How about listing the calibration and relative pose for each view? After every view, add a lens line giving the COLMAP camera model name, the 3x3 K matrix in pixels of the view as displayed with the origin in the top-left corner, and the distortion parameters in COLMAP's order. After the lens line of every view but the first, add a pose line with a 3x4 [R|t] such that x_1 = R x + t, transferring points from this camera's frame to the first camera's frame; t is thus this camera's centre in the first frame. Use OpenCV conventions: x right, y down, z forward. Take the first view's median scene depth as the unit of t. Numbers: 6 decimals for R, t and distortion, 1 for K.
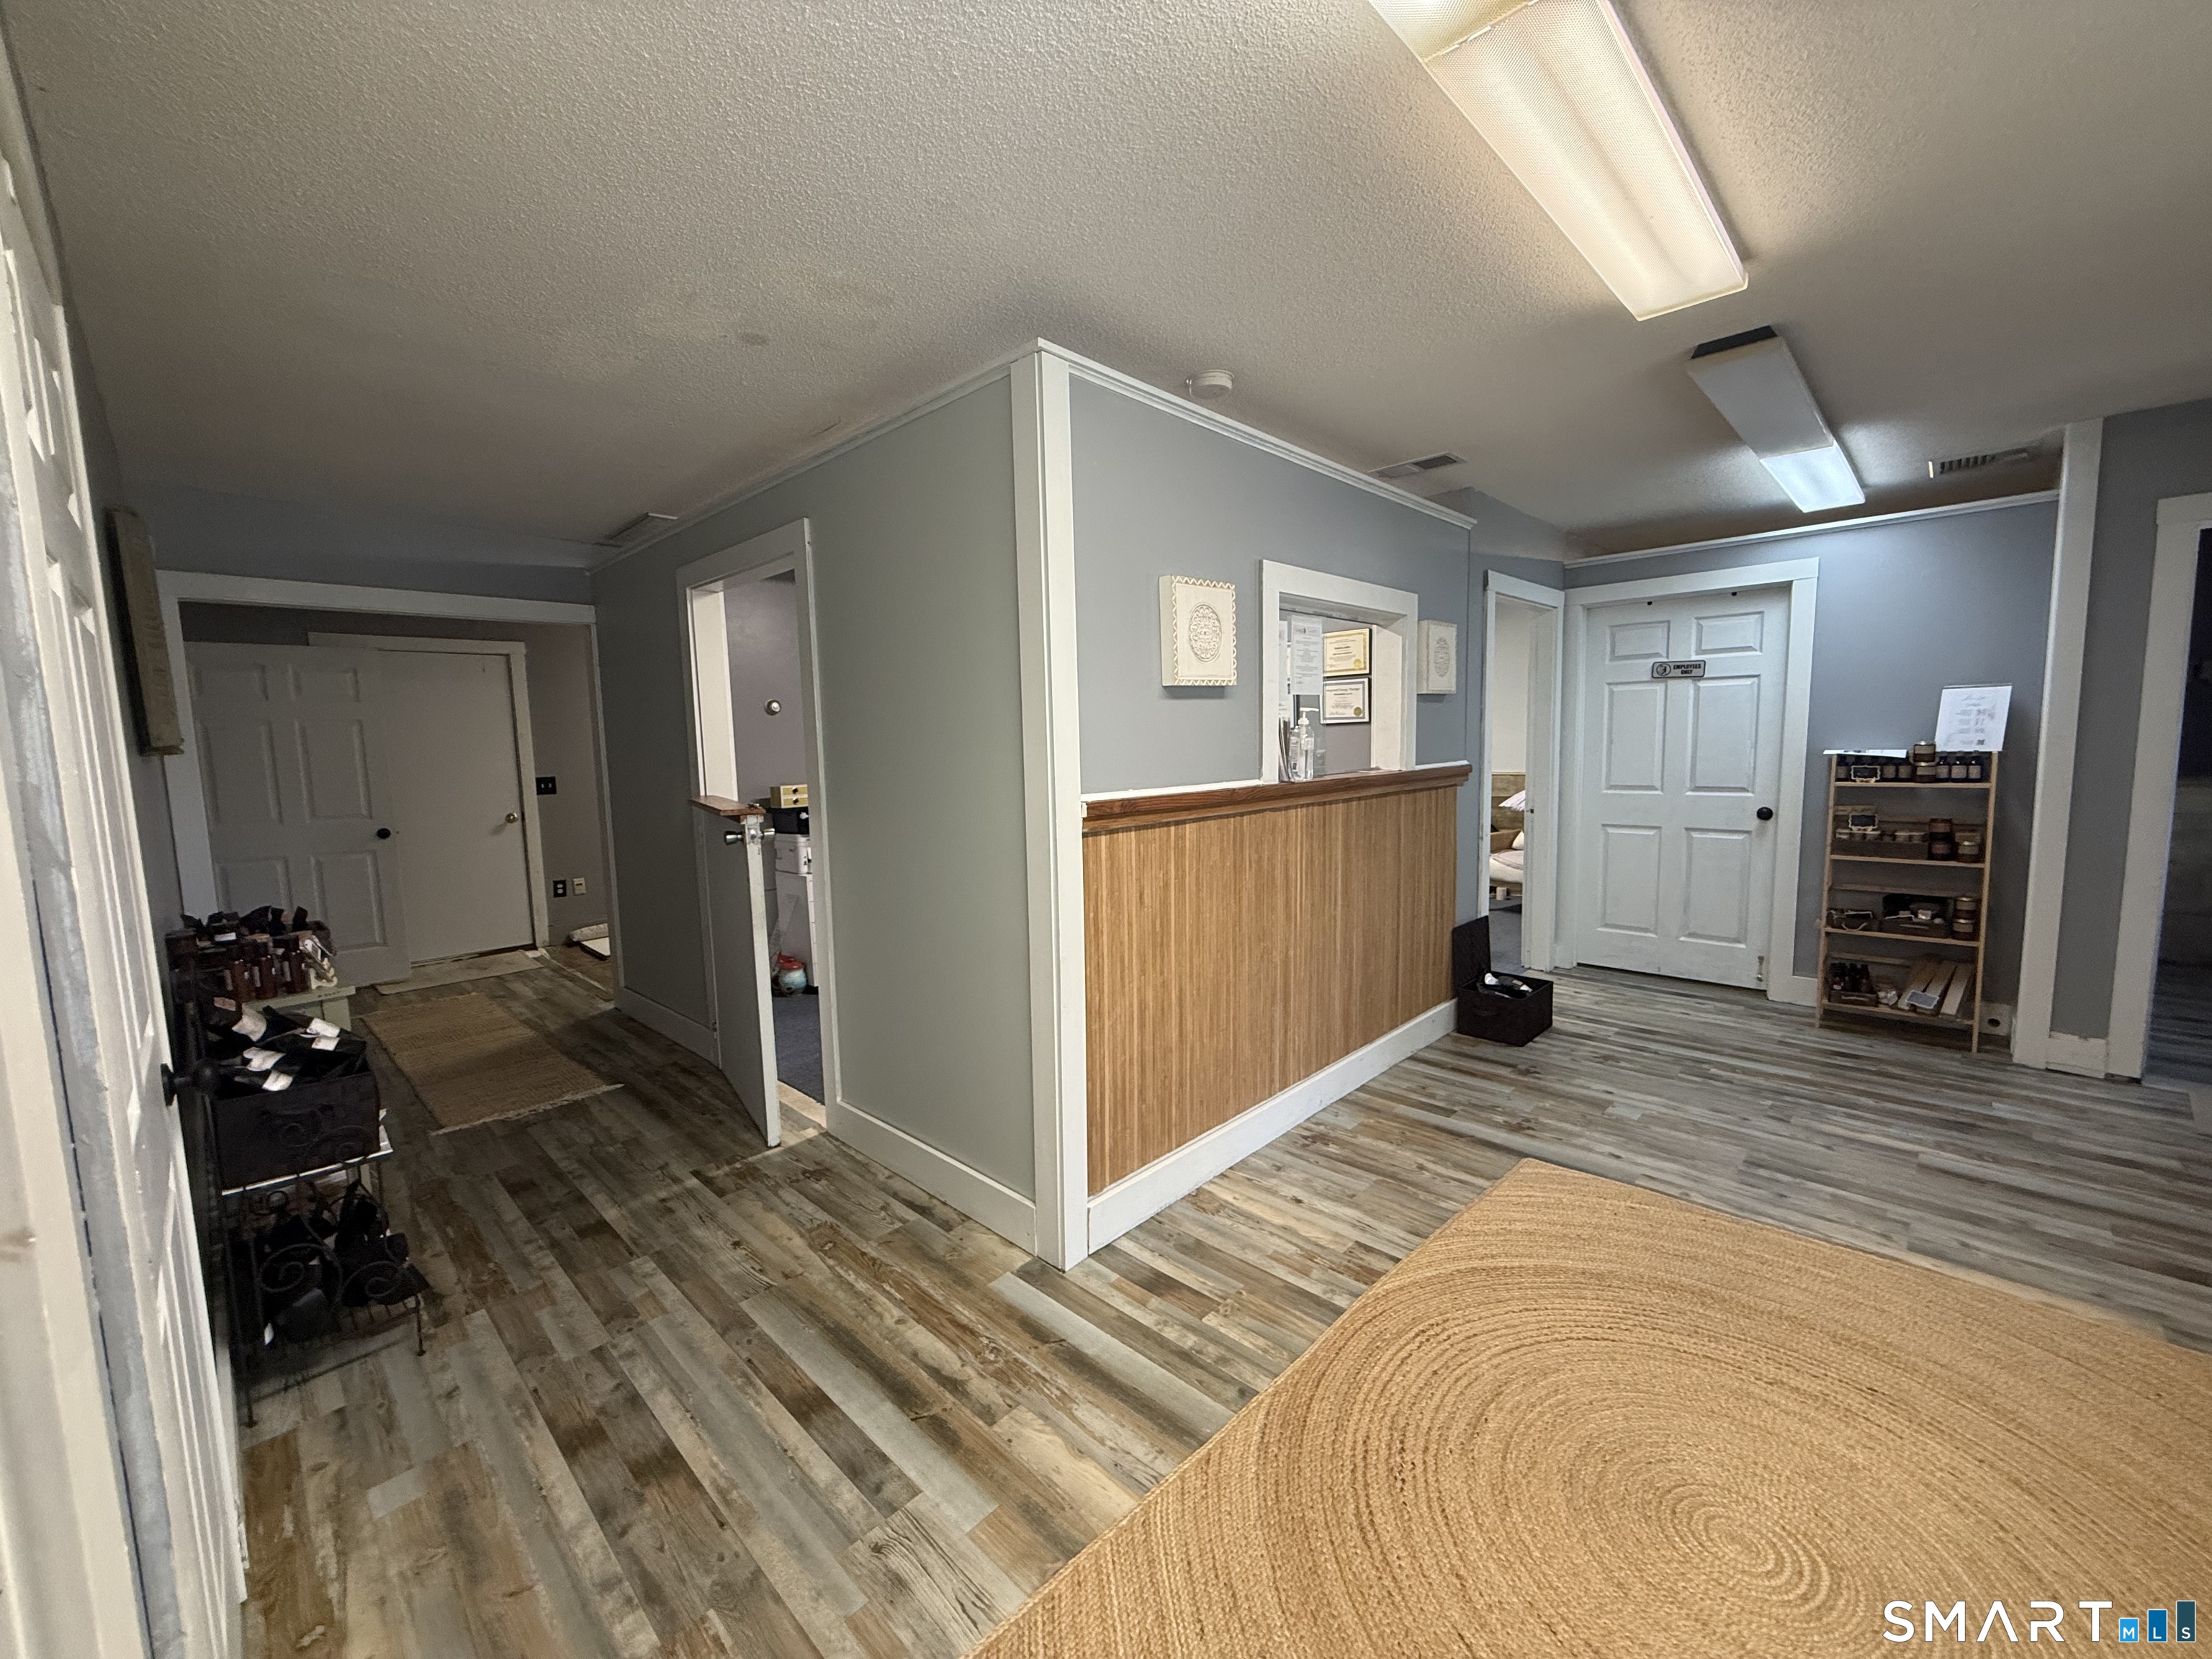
lens RADIAL K [[880.9, 0, 1102.8], [0, 880.9, 830.2], [0, 0, 1]] dist [0.001260, -0.000287]
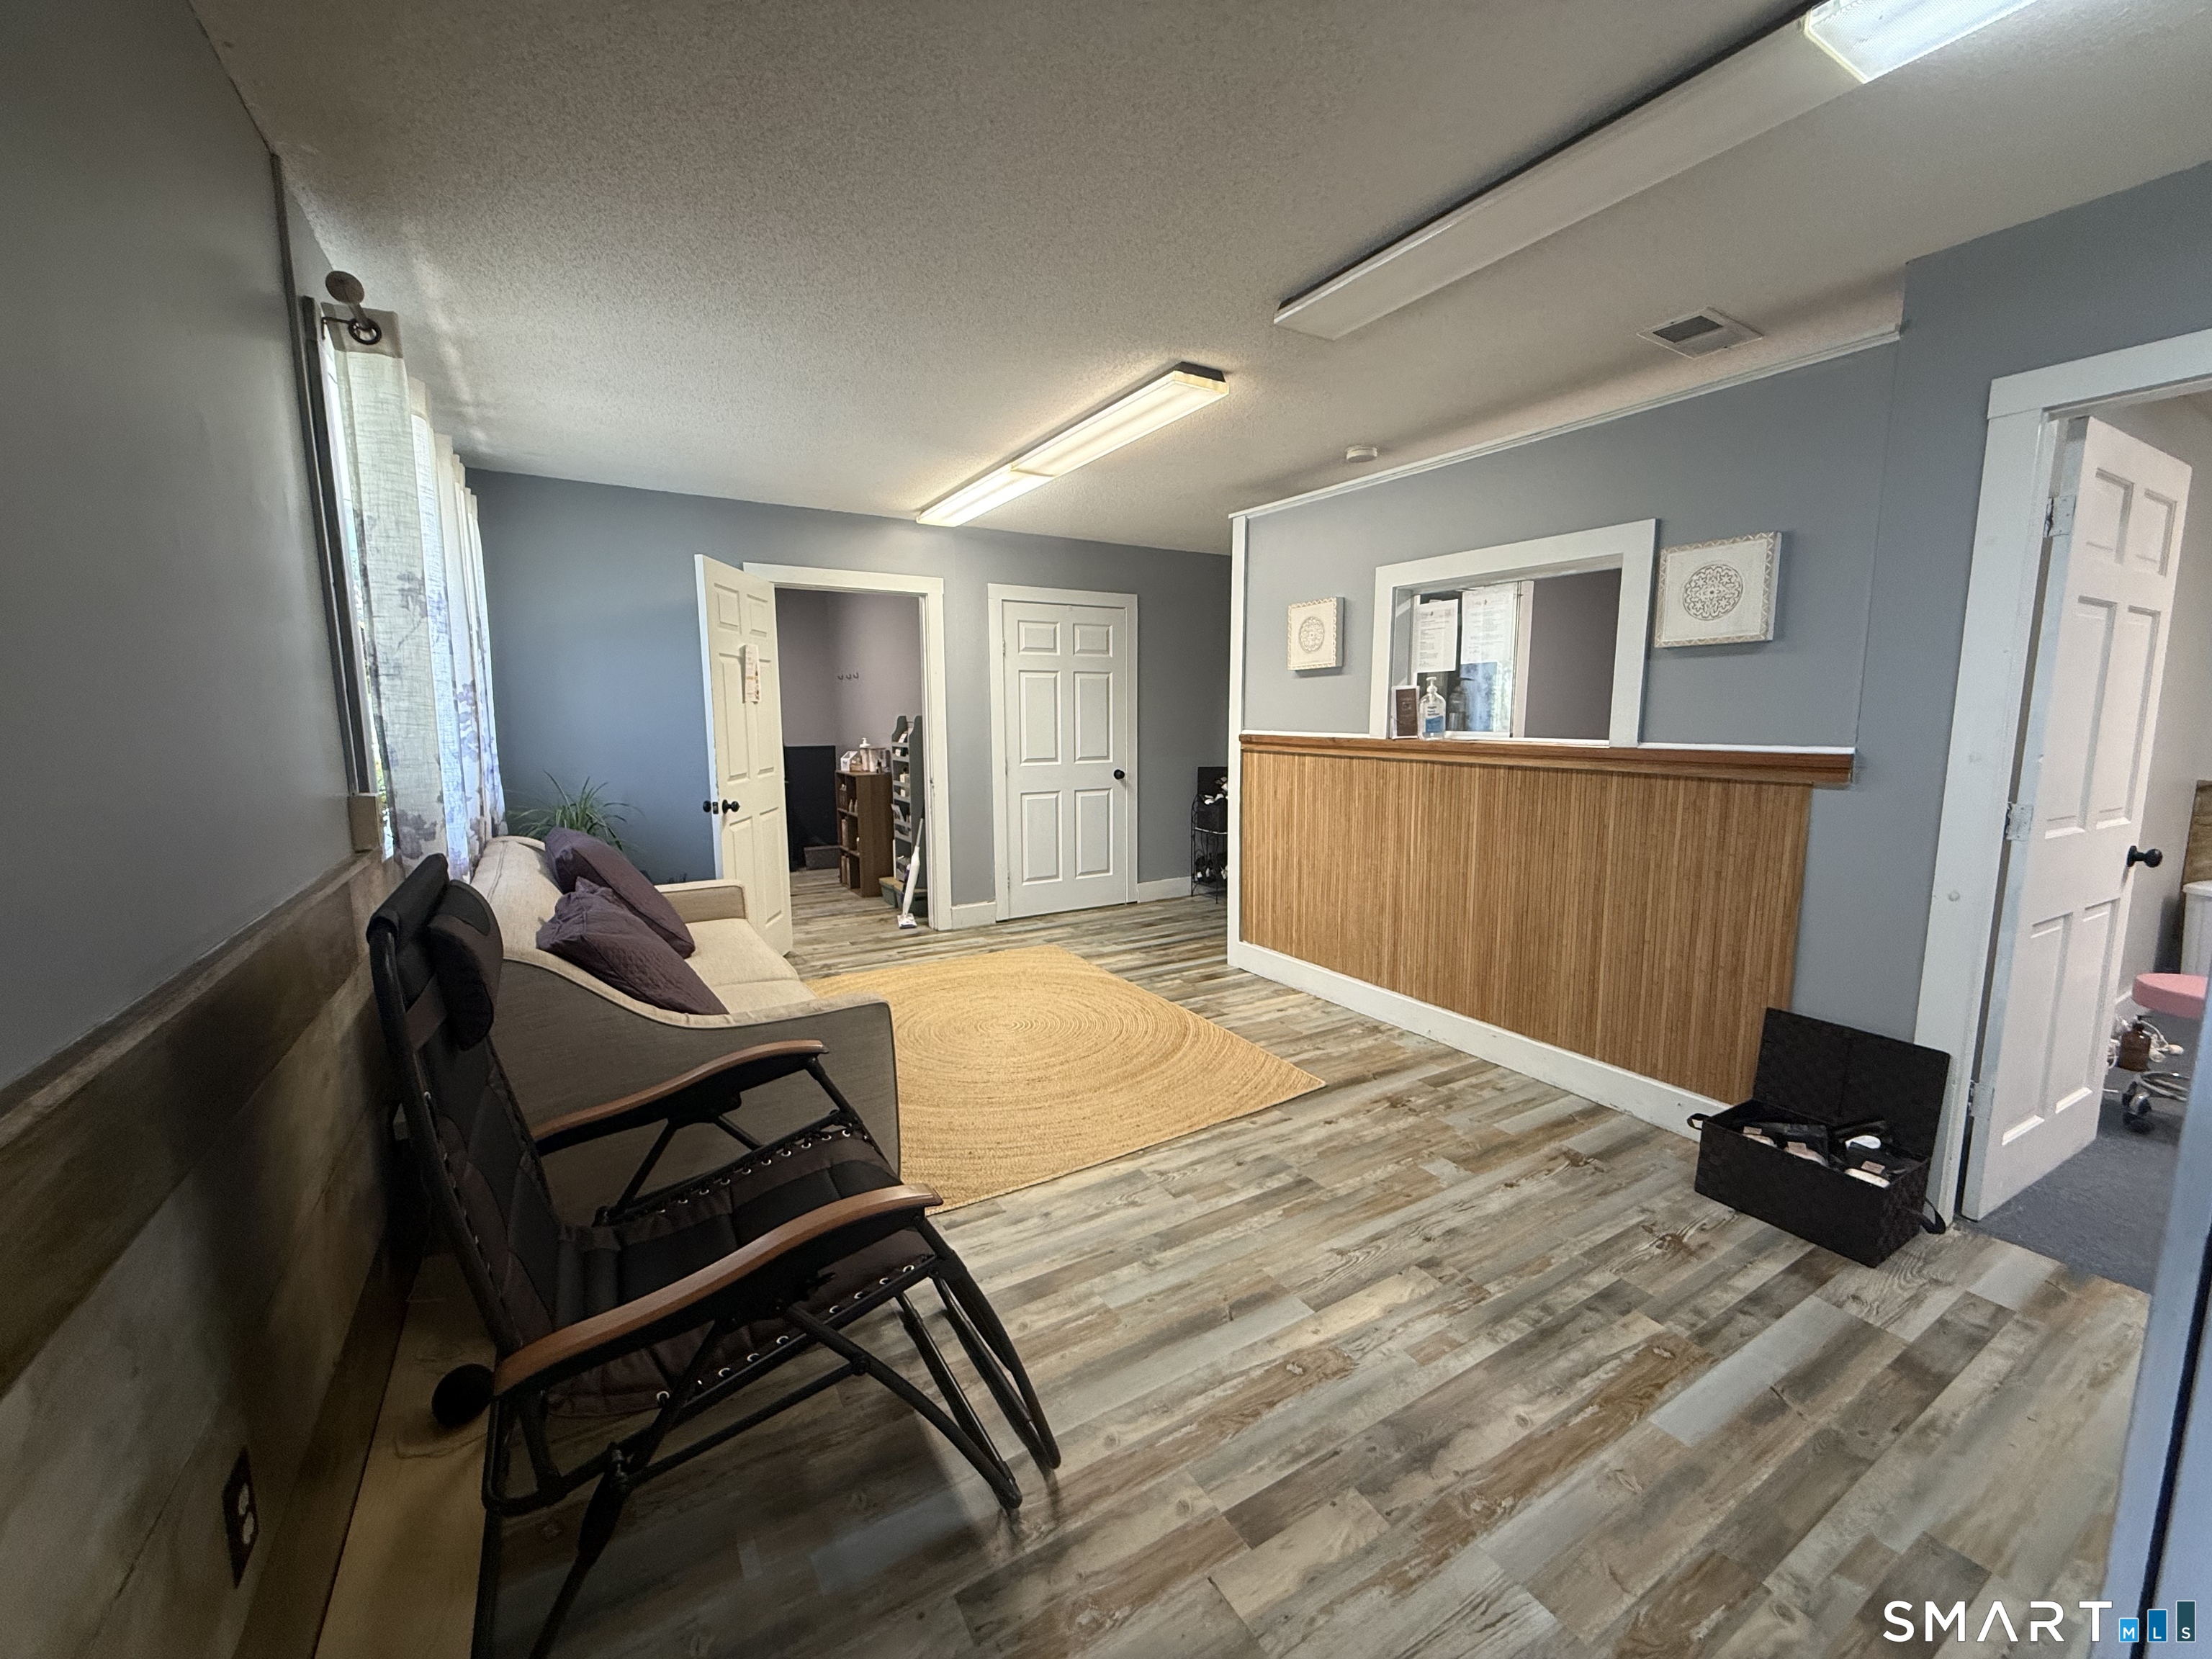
lens RADIAL K [[880.9, 0, 1102.8], [0, 880.9, 830.2], [0, 0, 1]] dist [0.001260, -0.000287]
pose [[-0.254851, 0.157669, -0.954040, 1.545911], [-0.091620, 0.978242, 0.186143, -0.124398], [0.962630, 0.134848, -0.234860, 0.928238]]
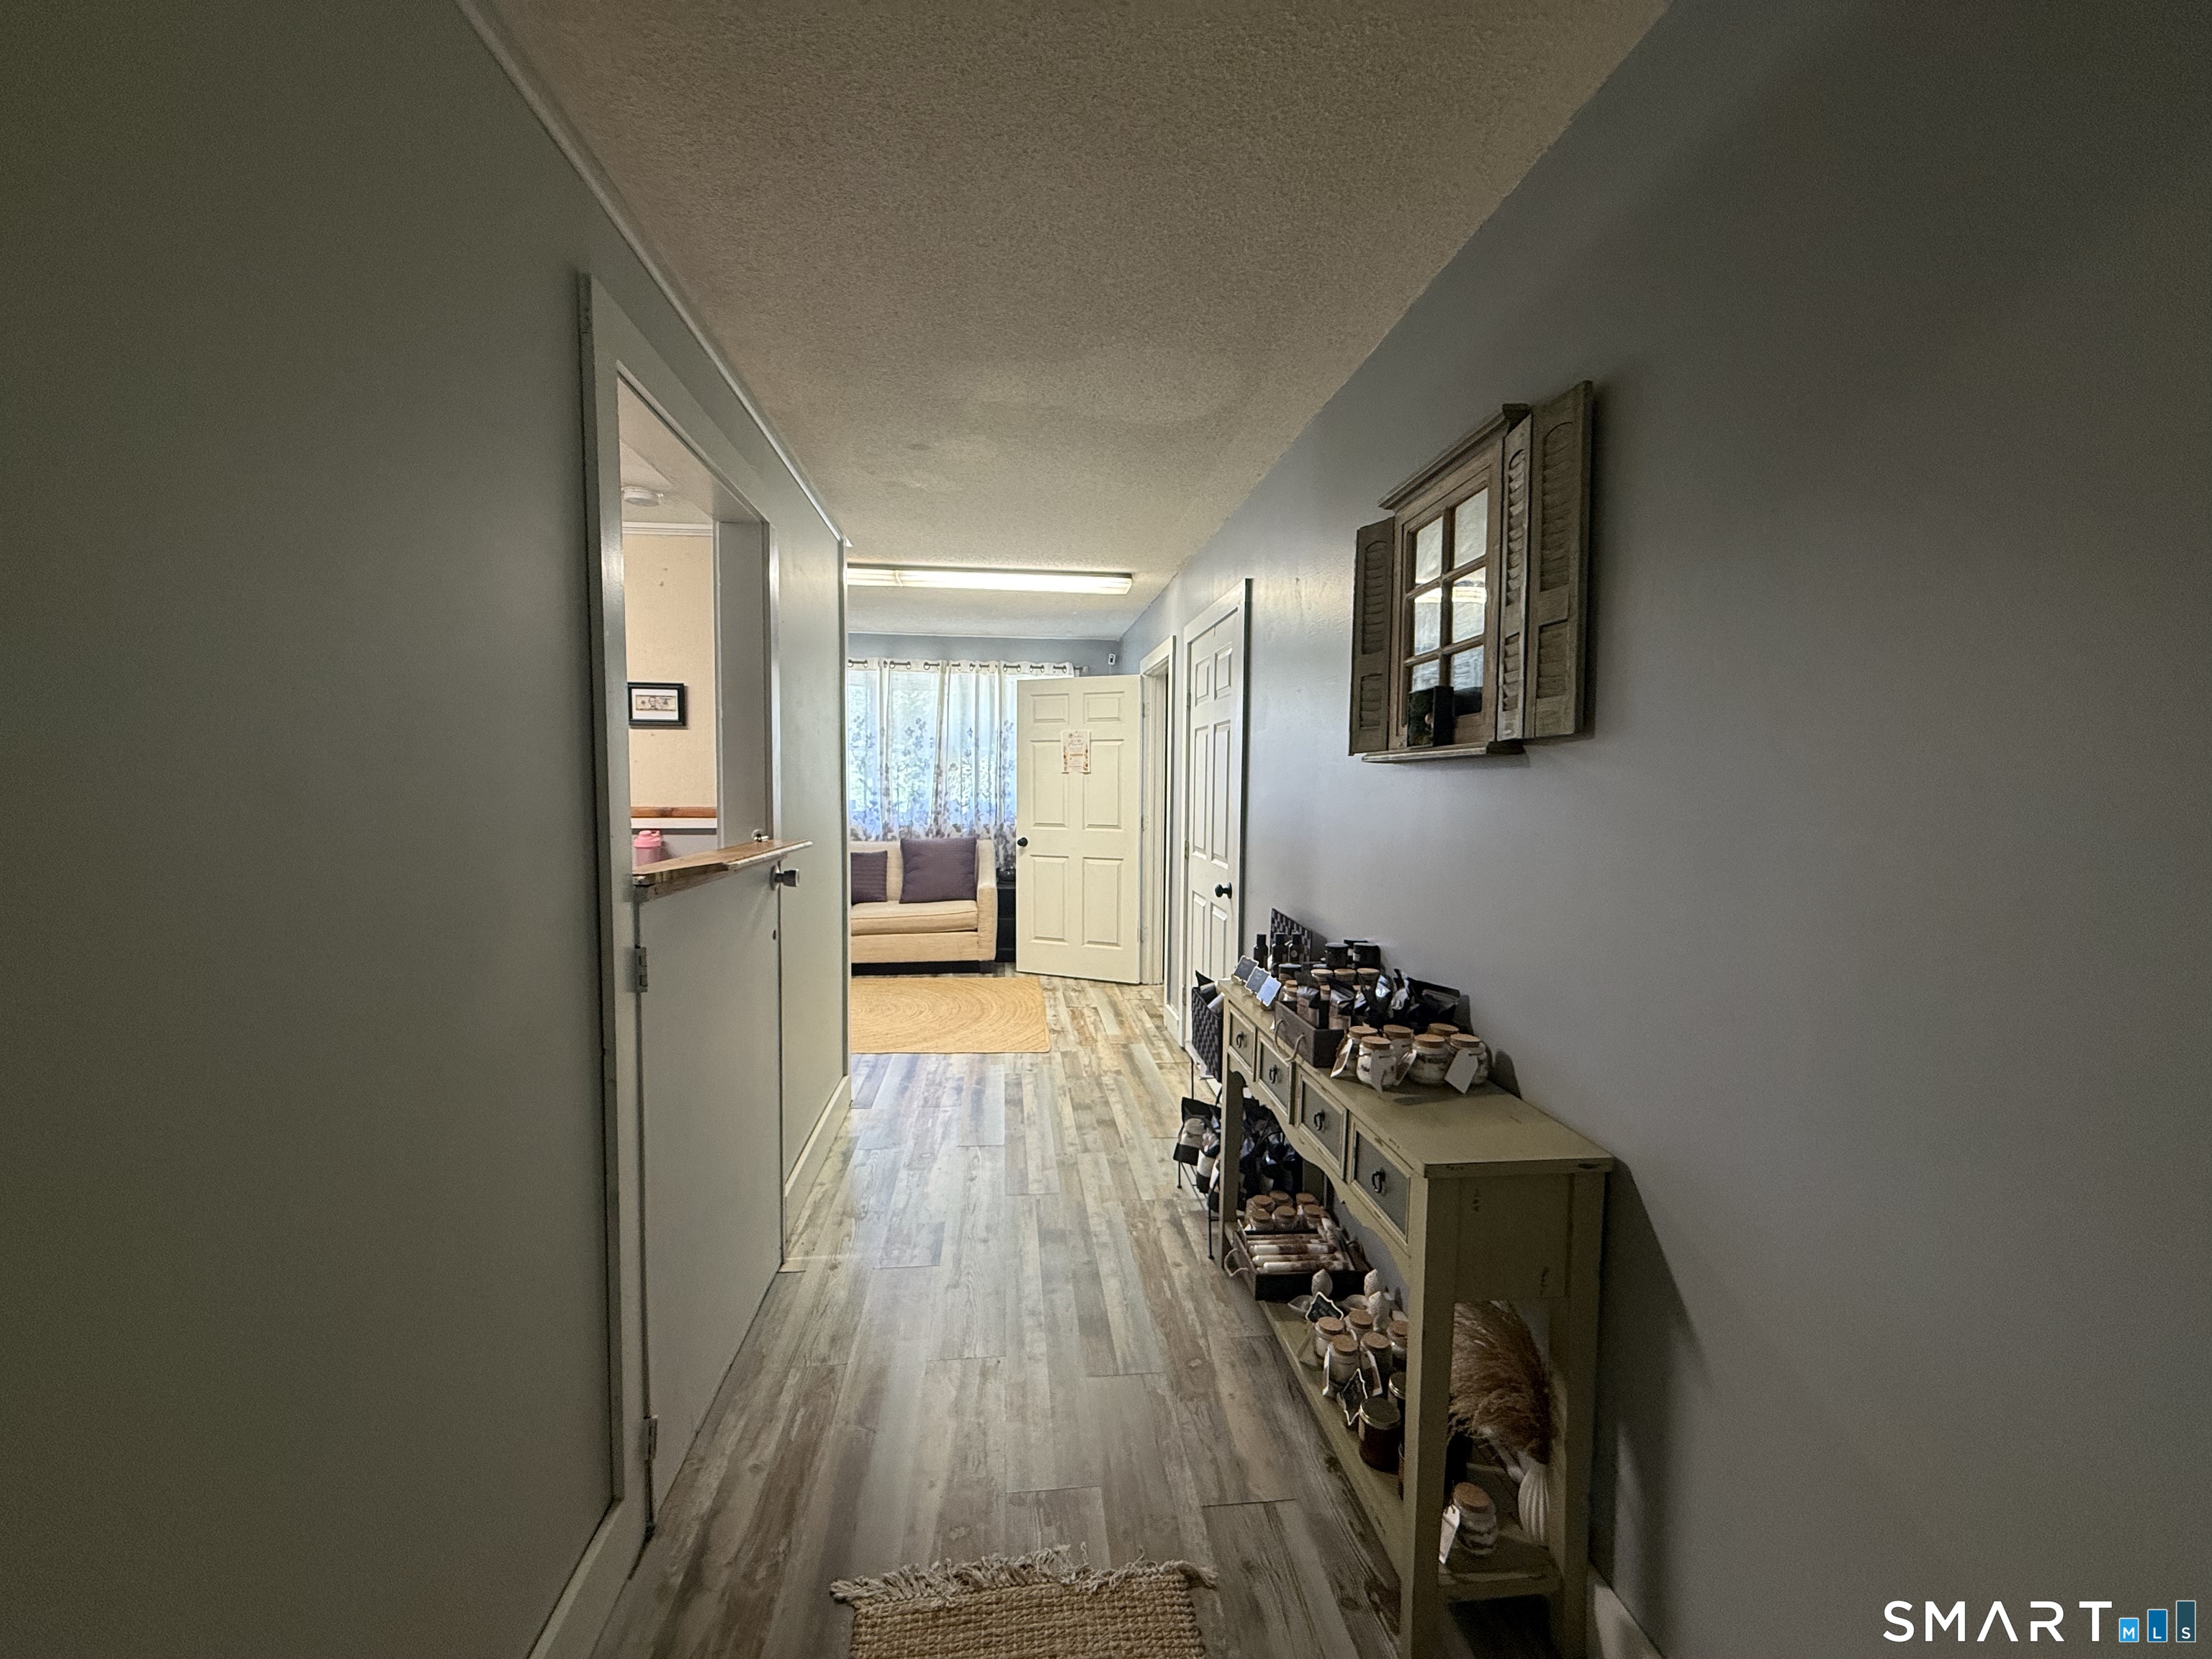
lens RADIAL K [[880.9, 0, 1102.8], [0, 880.9, 830.2], [0, 0, 1]] dist [0.001260, -0.000287]
pose [[-0.772797, -0.020579, 0.634320, -1.127519], [0.076535, 0.989158, 0.125334, -0.121272], [-0.630022, 0.145405, -0.762843, 1.496034]]
